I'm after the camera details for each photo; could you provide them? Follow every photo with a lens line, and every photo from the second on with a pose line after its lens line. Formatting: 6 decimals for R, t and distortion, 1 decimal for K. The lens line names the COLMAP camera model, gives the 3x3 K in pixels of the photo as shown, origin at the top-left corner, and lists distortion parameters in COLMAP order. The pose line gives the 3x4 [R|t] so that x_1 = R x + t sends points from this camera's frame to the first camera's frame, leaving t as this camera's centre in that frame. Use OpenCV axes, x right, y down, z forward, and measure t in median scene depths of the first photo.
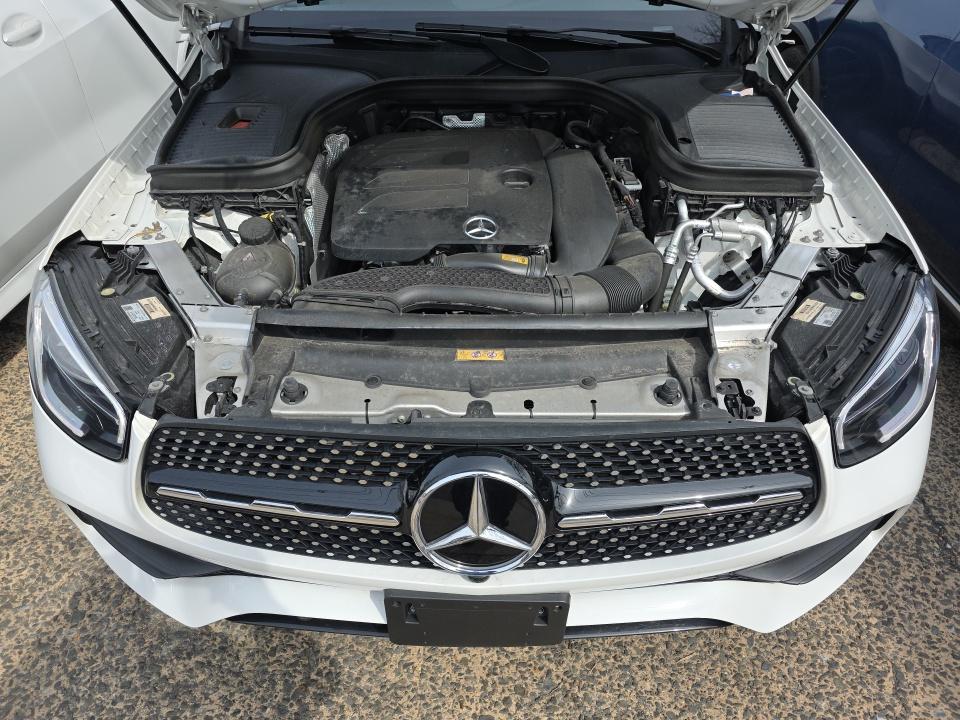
lens RADIAL K [[634.3, 0, 483.8], [0, 634.3, 367.0], [0, 0, 1]] dist [-0.005189, -0.004703]
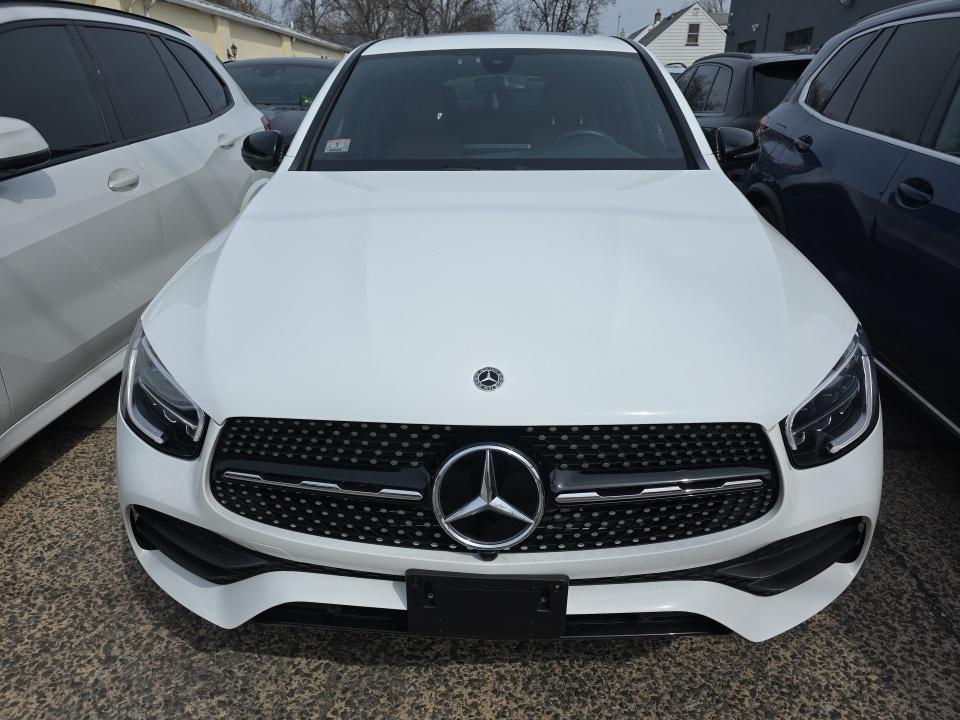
lens RADIAL K [[638.2, 0, 481.2], [0, 638.2, 380.2], [0, 0, 1]] dist [-0.007940, -0.007127]
pose [[0.999673, 0.004252, -0.025211, 0.004166], [-0.010374, 0.968703, -0.248007, 0.204890], [0.023367, 0.248188, 0.968430, -0.137276]]
